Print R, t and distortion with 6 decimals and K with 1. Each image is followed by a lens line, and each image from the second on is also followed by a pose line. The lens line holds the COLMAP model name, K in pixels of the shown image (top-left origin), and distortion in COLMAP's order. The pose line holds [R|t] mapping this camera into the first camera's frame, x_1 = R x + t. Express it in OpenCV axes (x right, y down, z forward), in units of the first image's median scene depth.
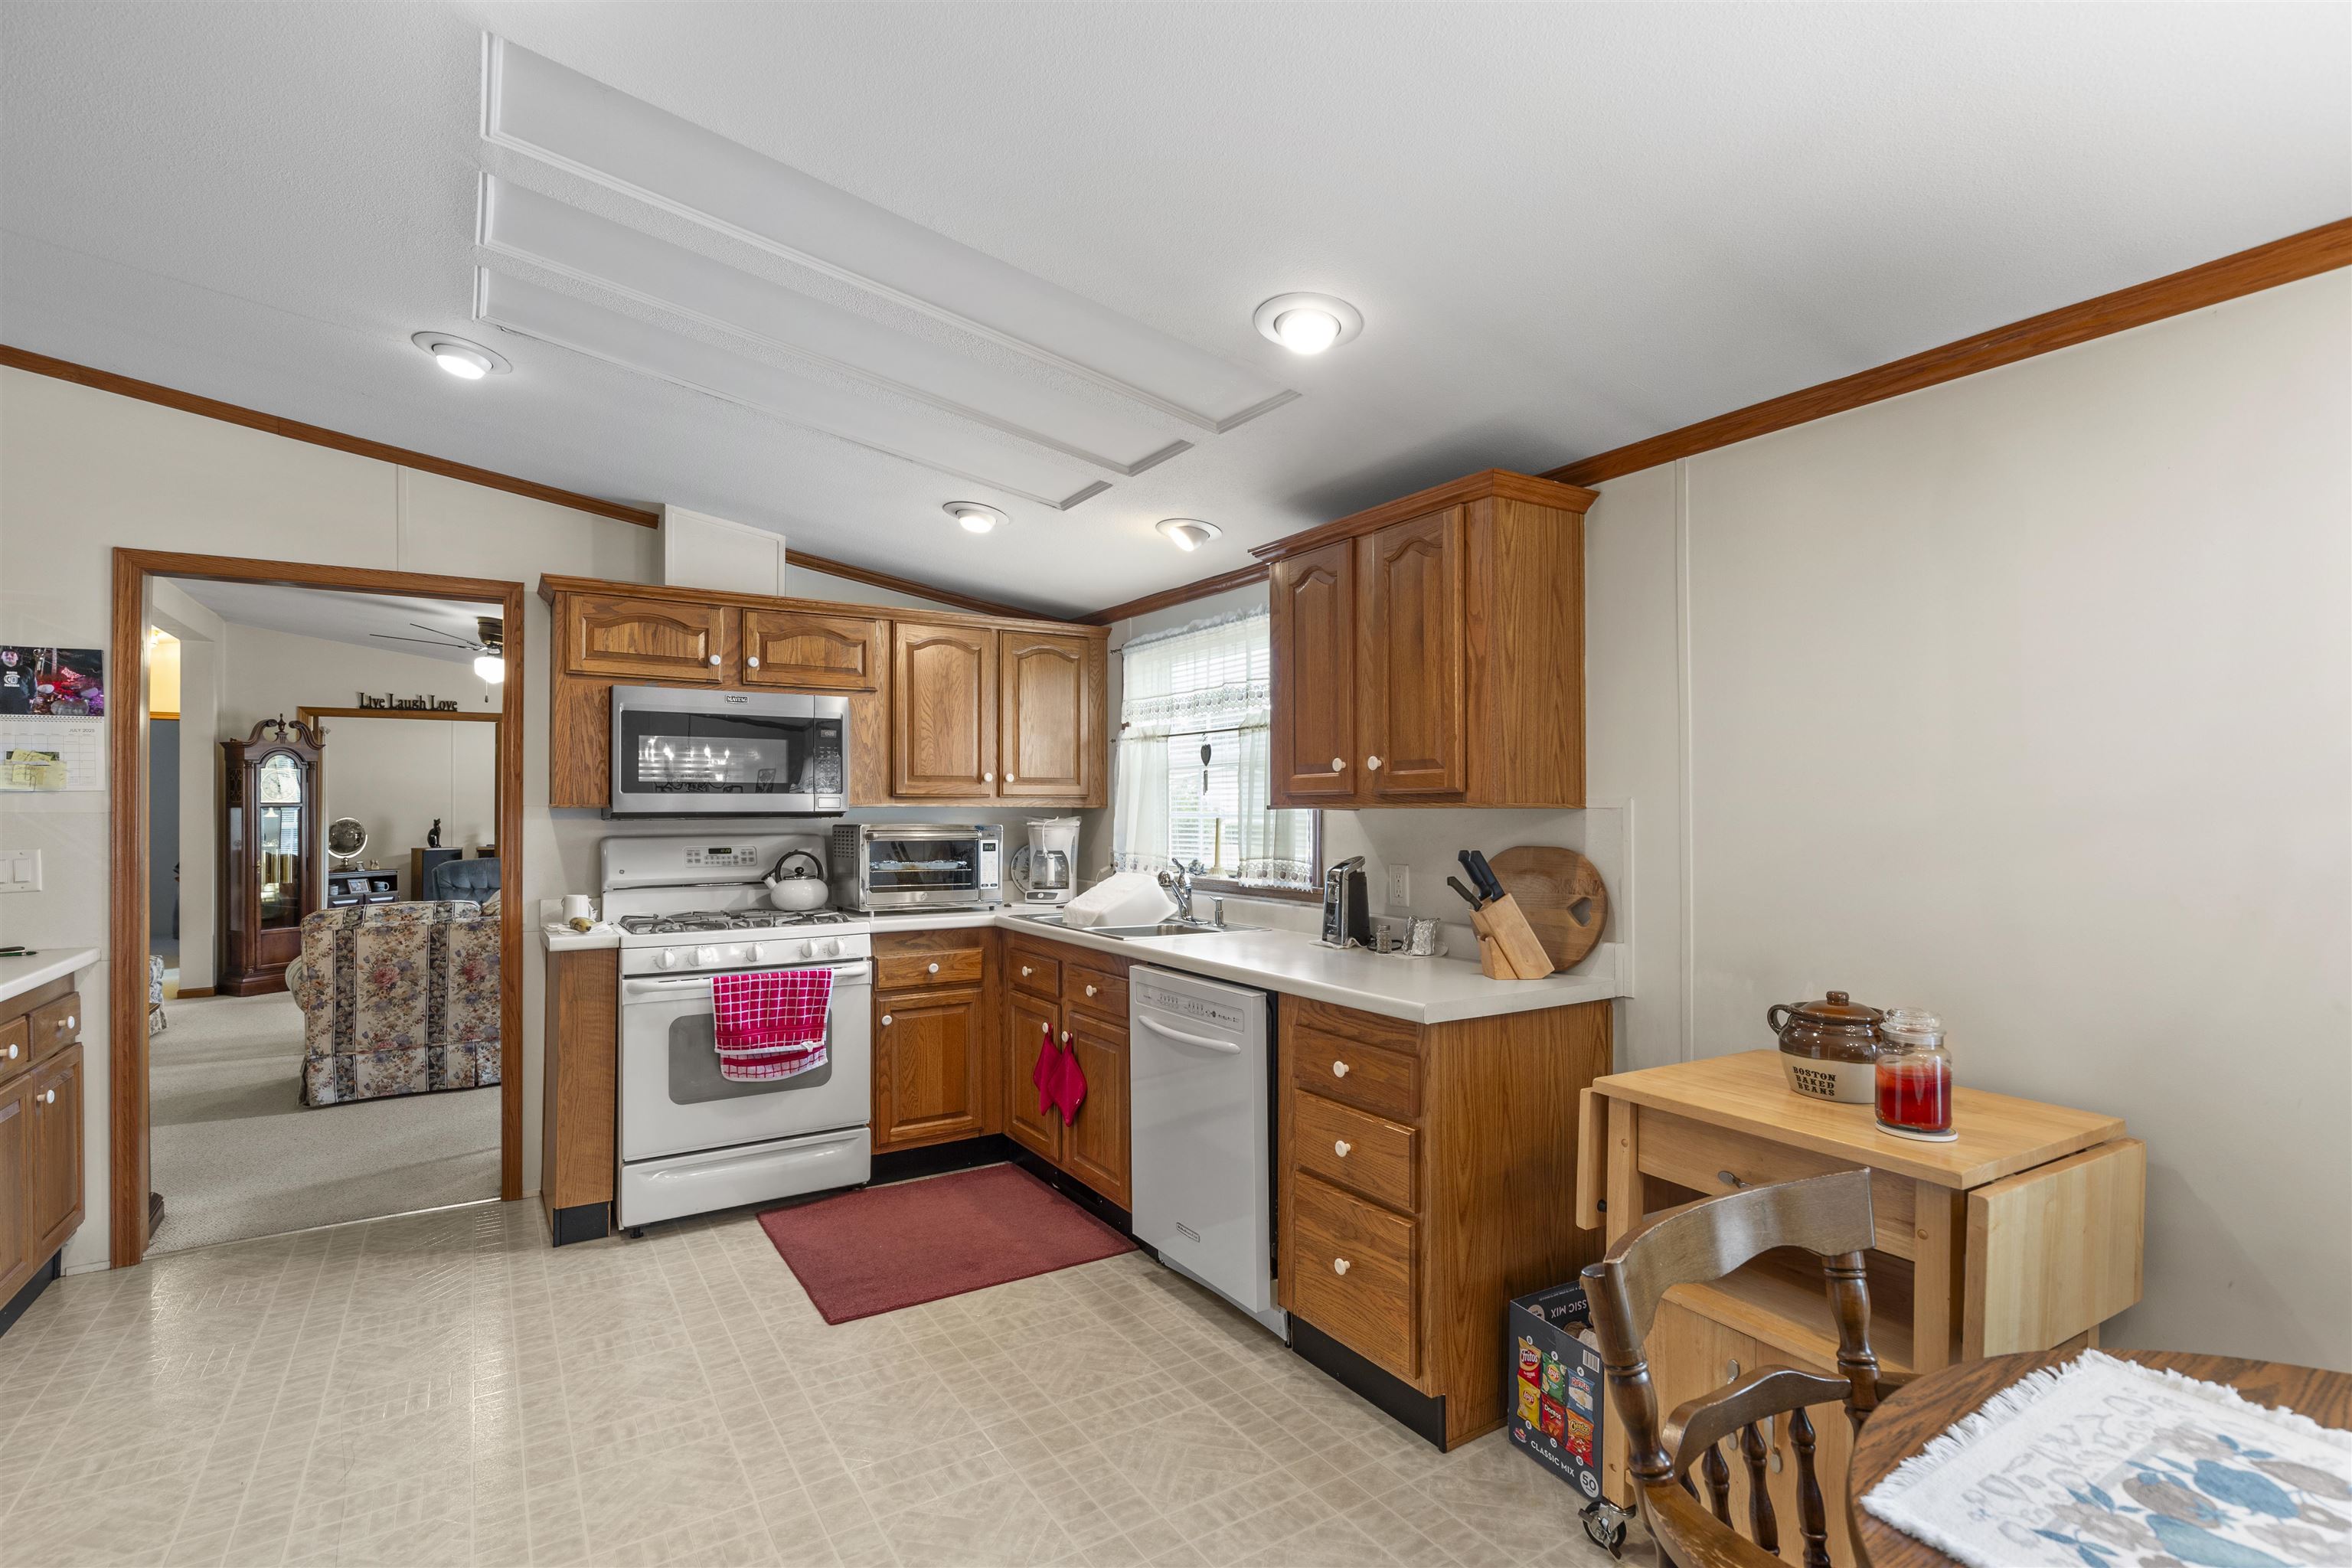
lens RADIAL K [[1104.8, 0, 1178.8], [0, 1104.8, 797.2], [0, 0, 1]] dist [-0.000537, -0.000606]
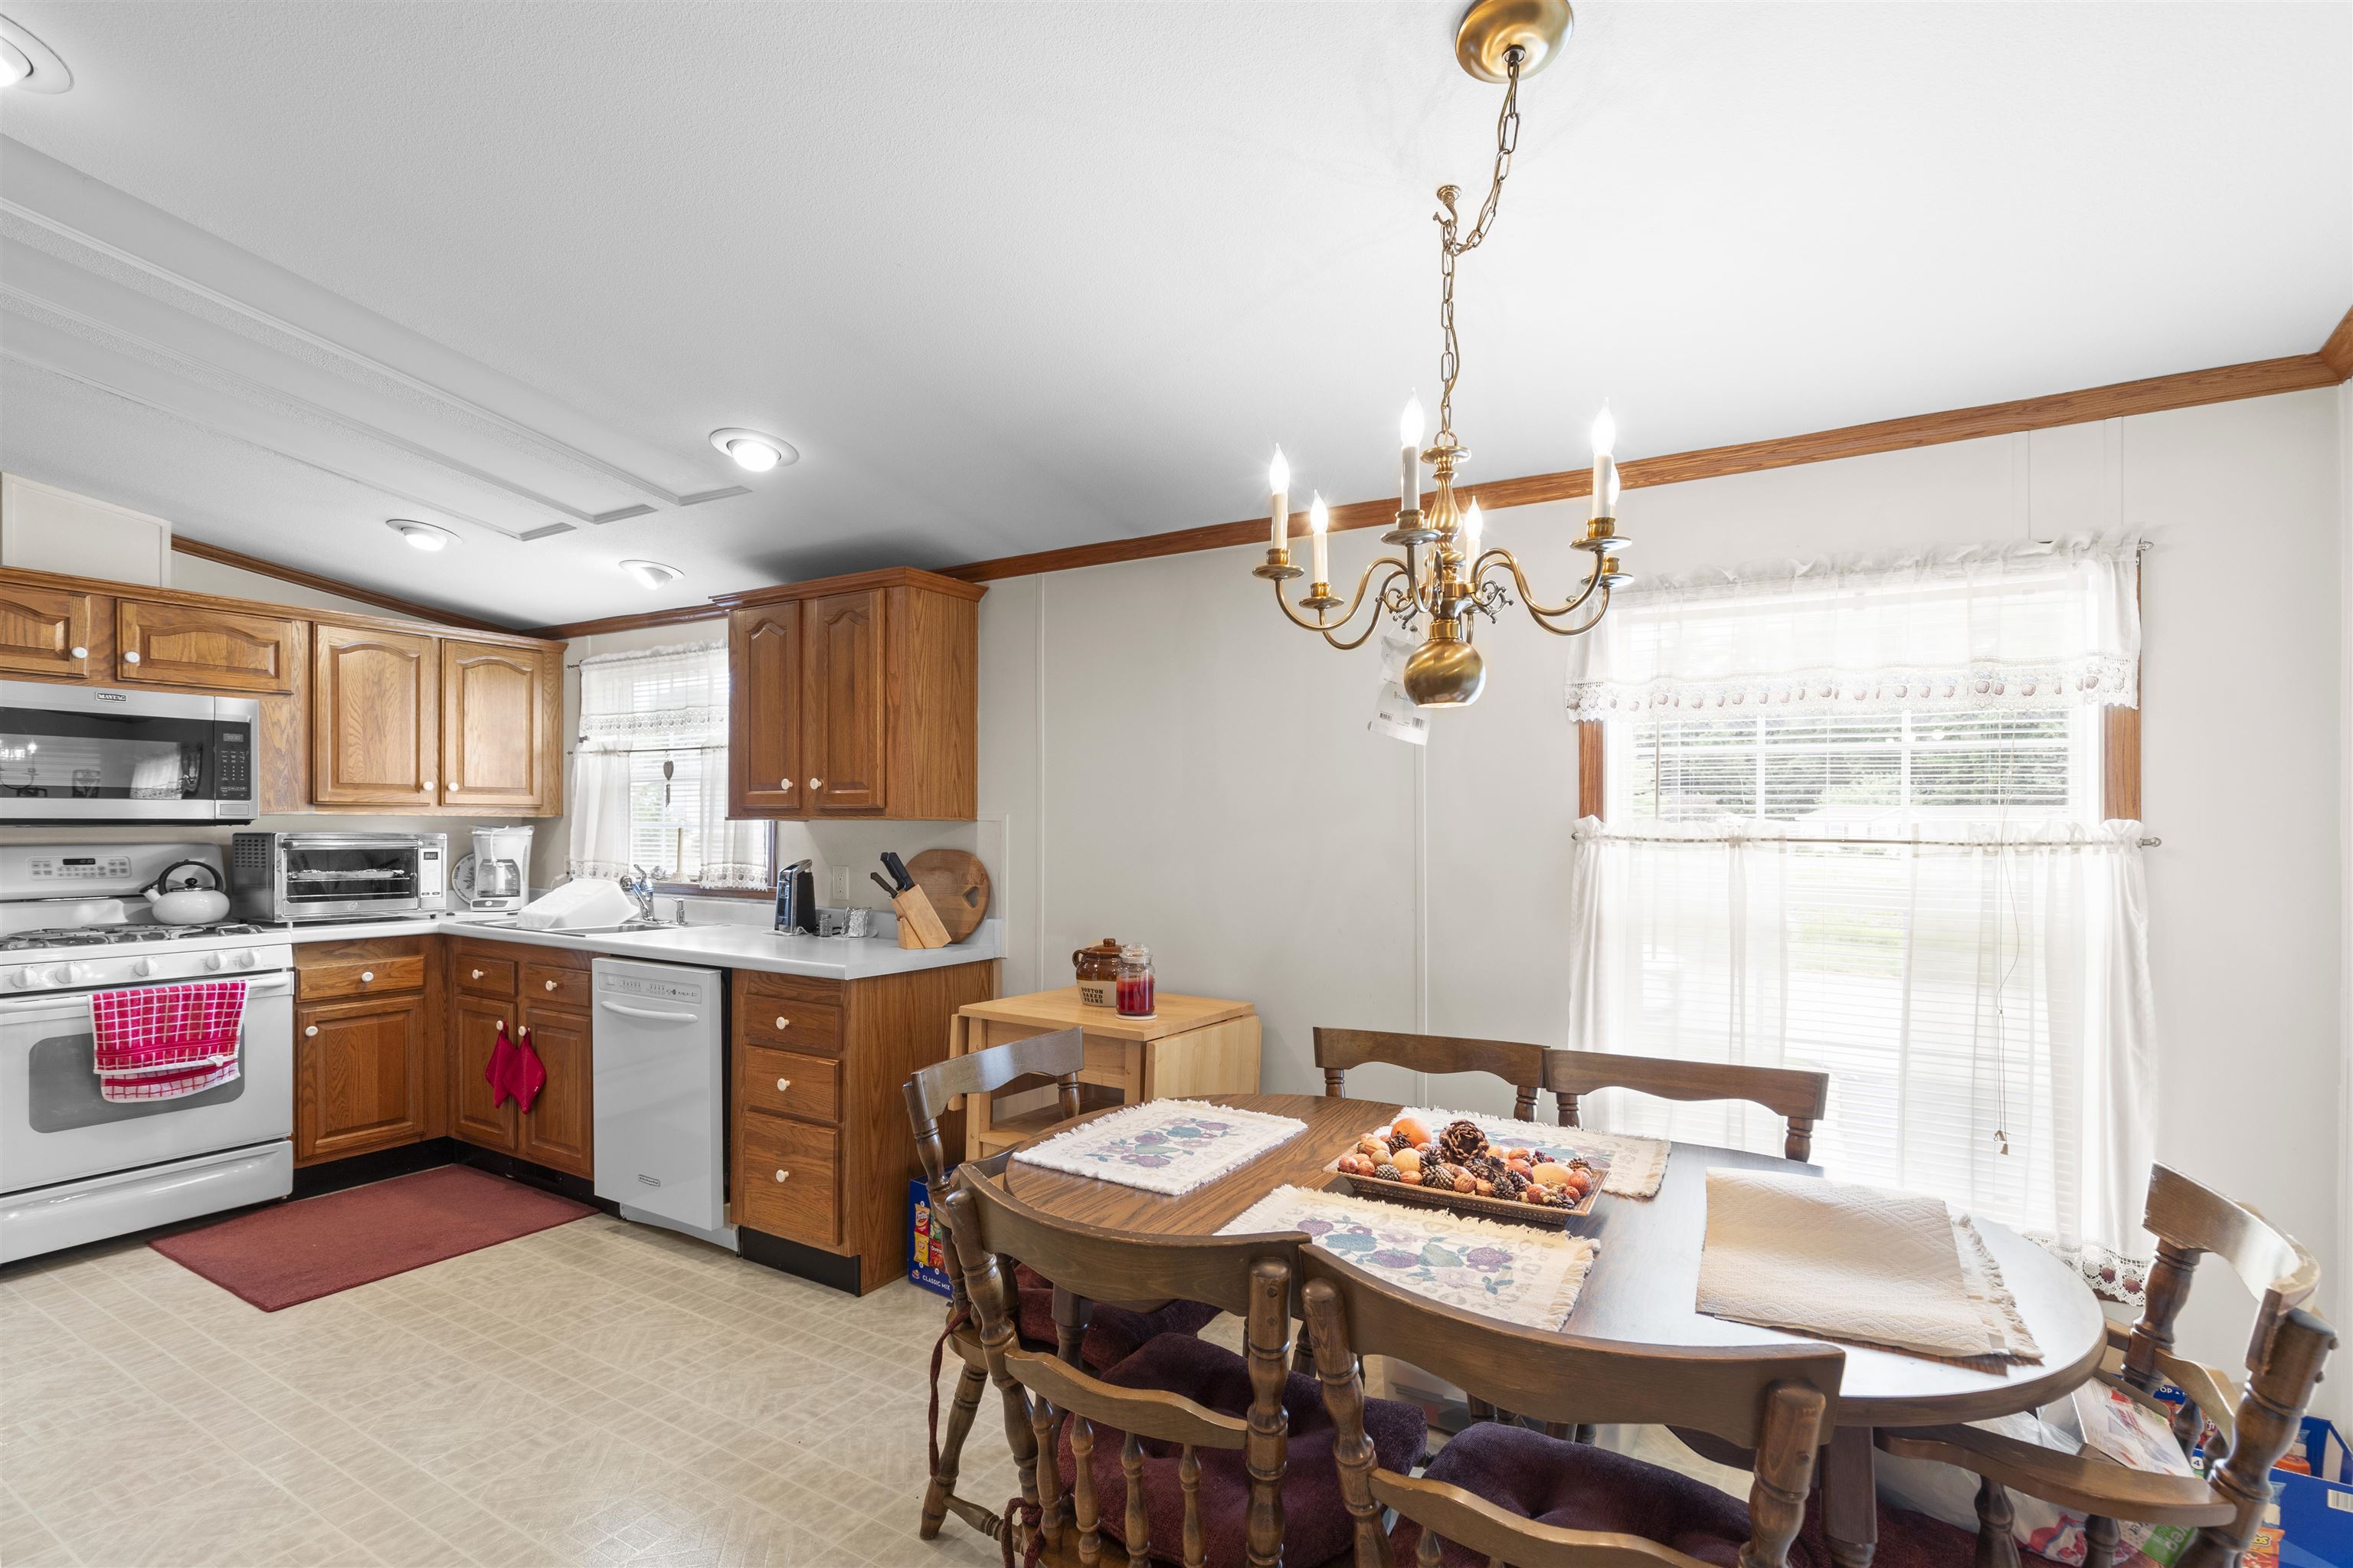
lens RADIAL K [[1105.3, 0, 1175.2], [0, 1105.3, 828.6], [0, 0, 1]] dist [-0.000537, -0.000606]
pose [[0.898521, 0.003733, 0.438915, -0.006299], [-0.011375, 0.999826, 0.014782, -0.002952], [-0.438784, -0.018274, 0.898407, -0.291582]]
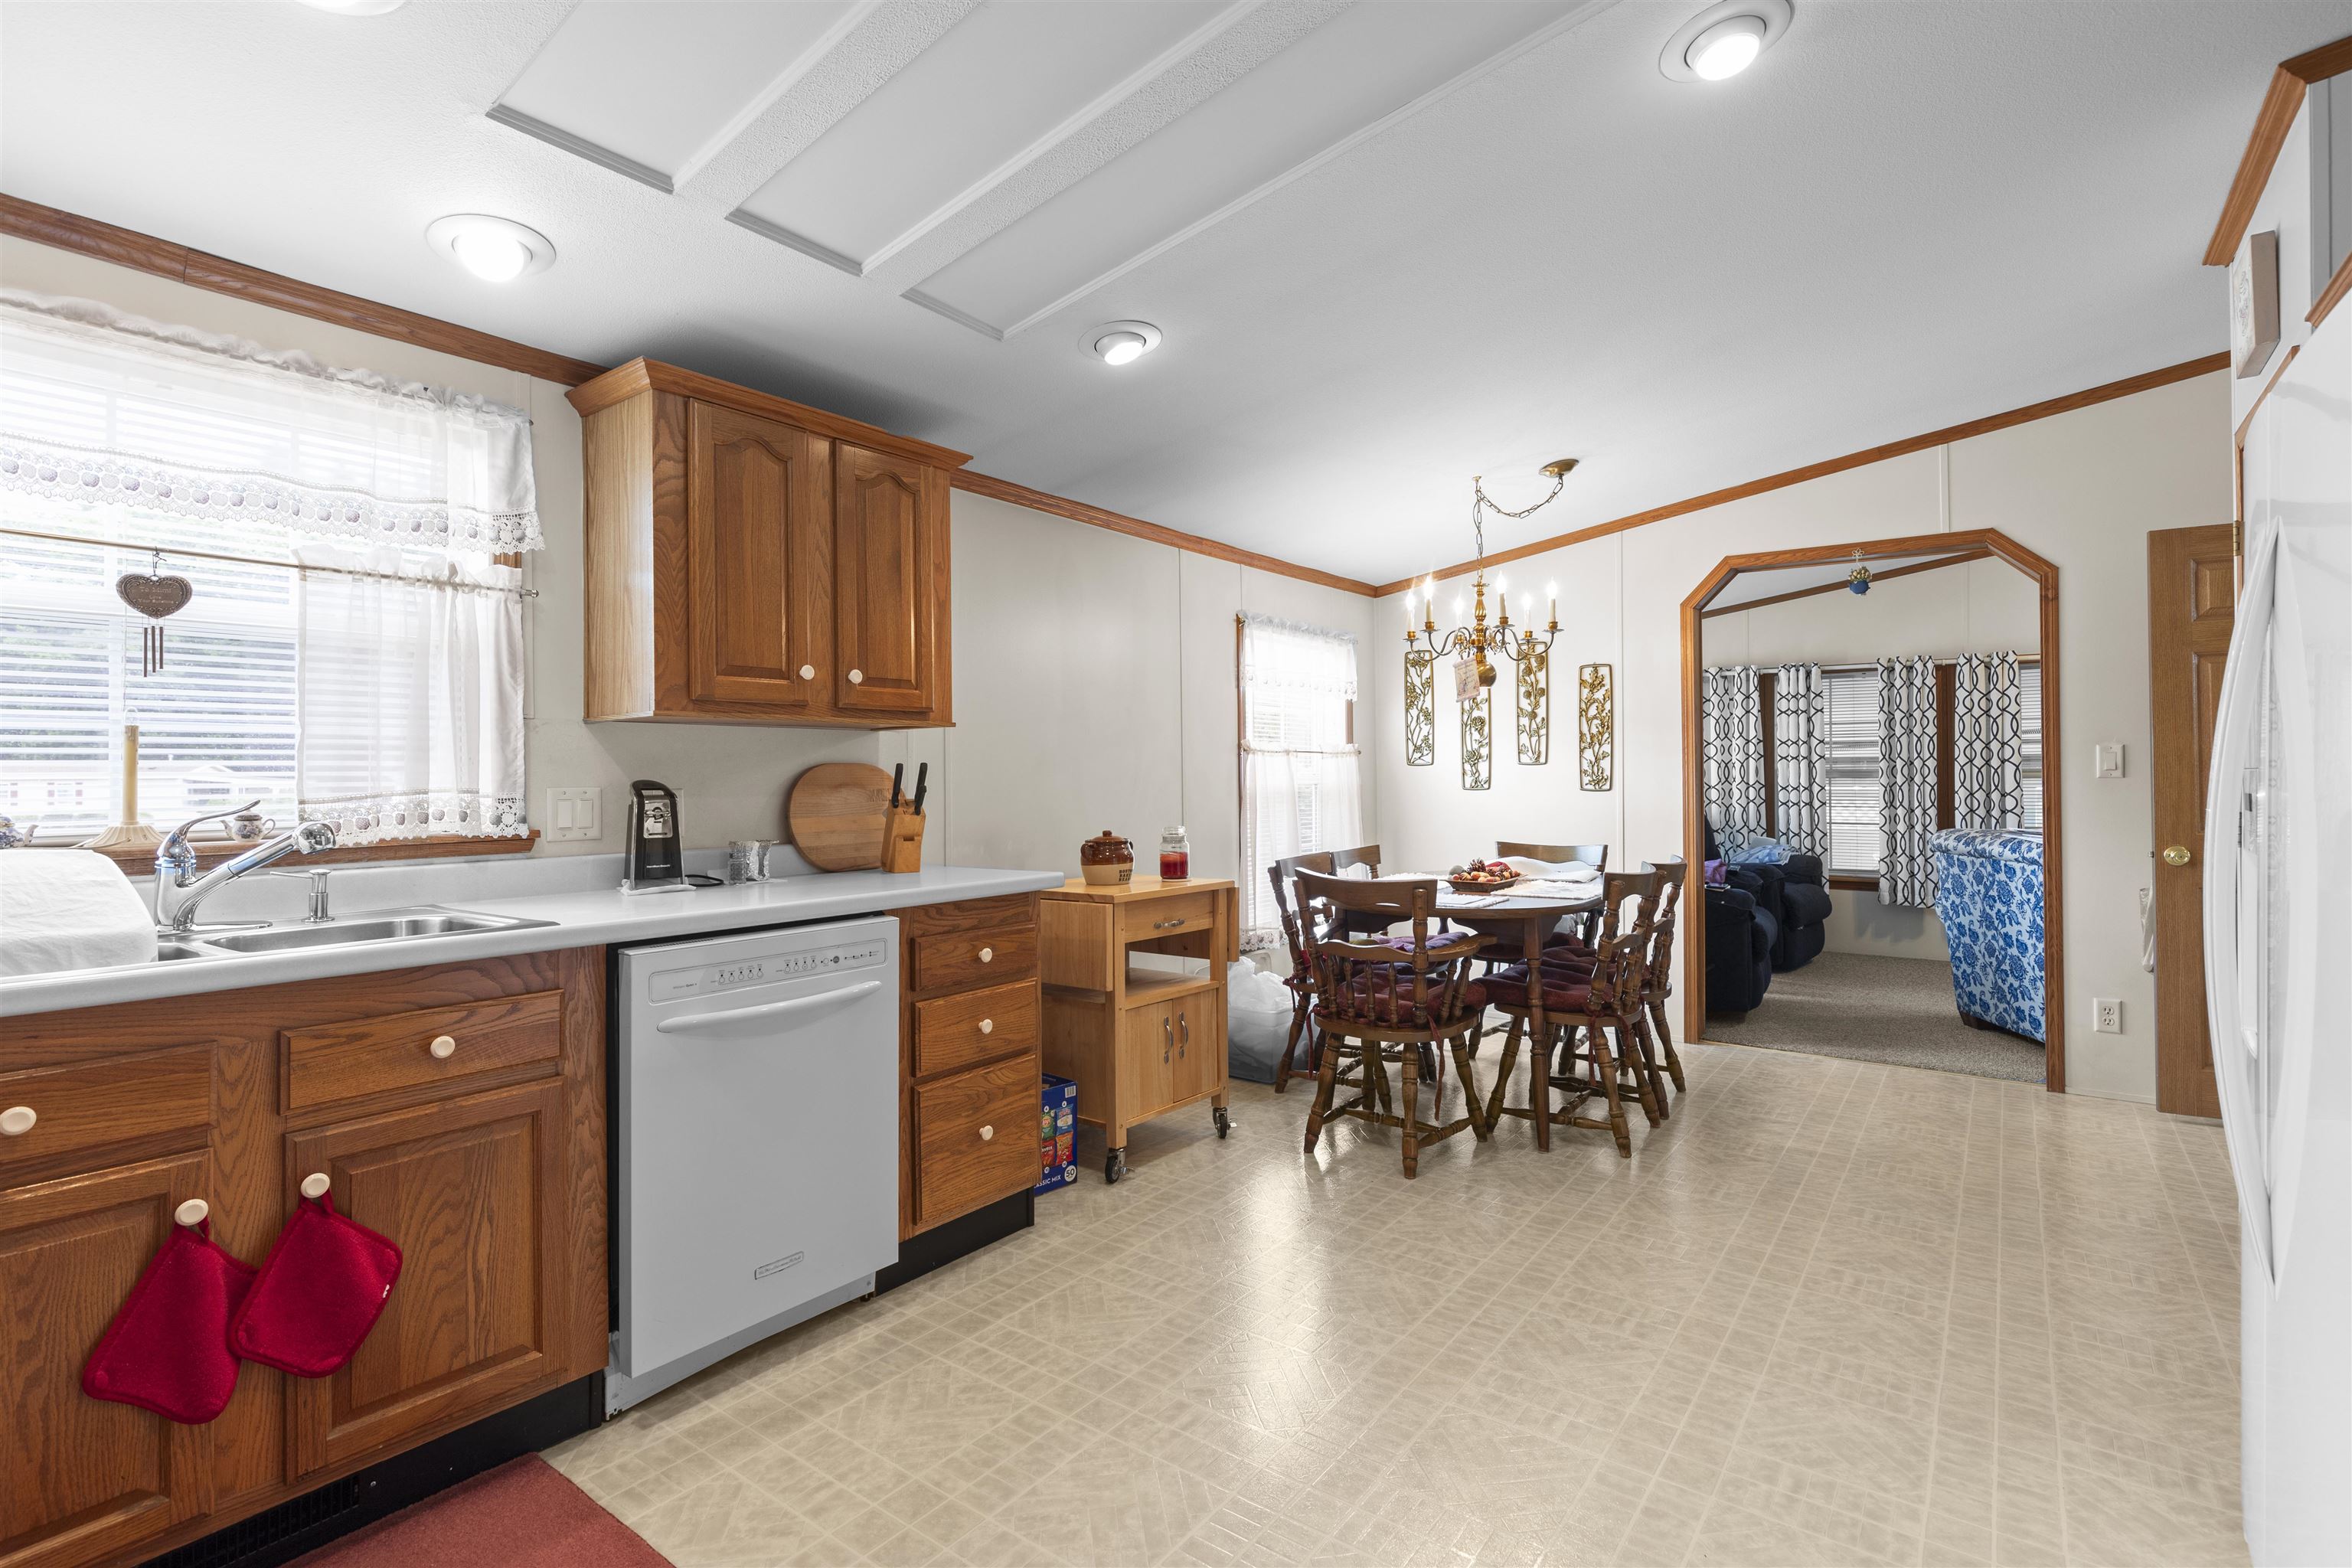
lens RADIAL K [[1104.8, 0, 1179.2], [0, 1104.8, 768.8], [0, 0, 1]] dist [-0.000537, -0.000606]
pose [[-0.346587, 0.010007, 0.937964, -0.803115], [-0.000963, 0.999939, -0.011024, 0.059167], [-0.938017, -0.004724, -0.346556, 1.002696]]
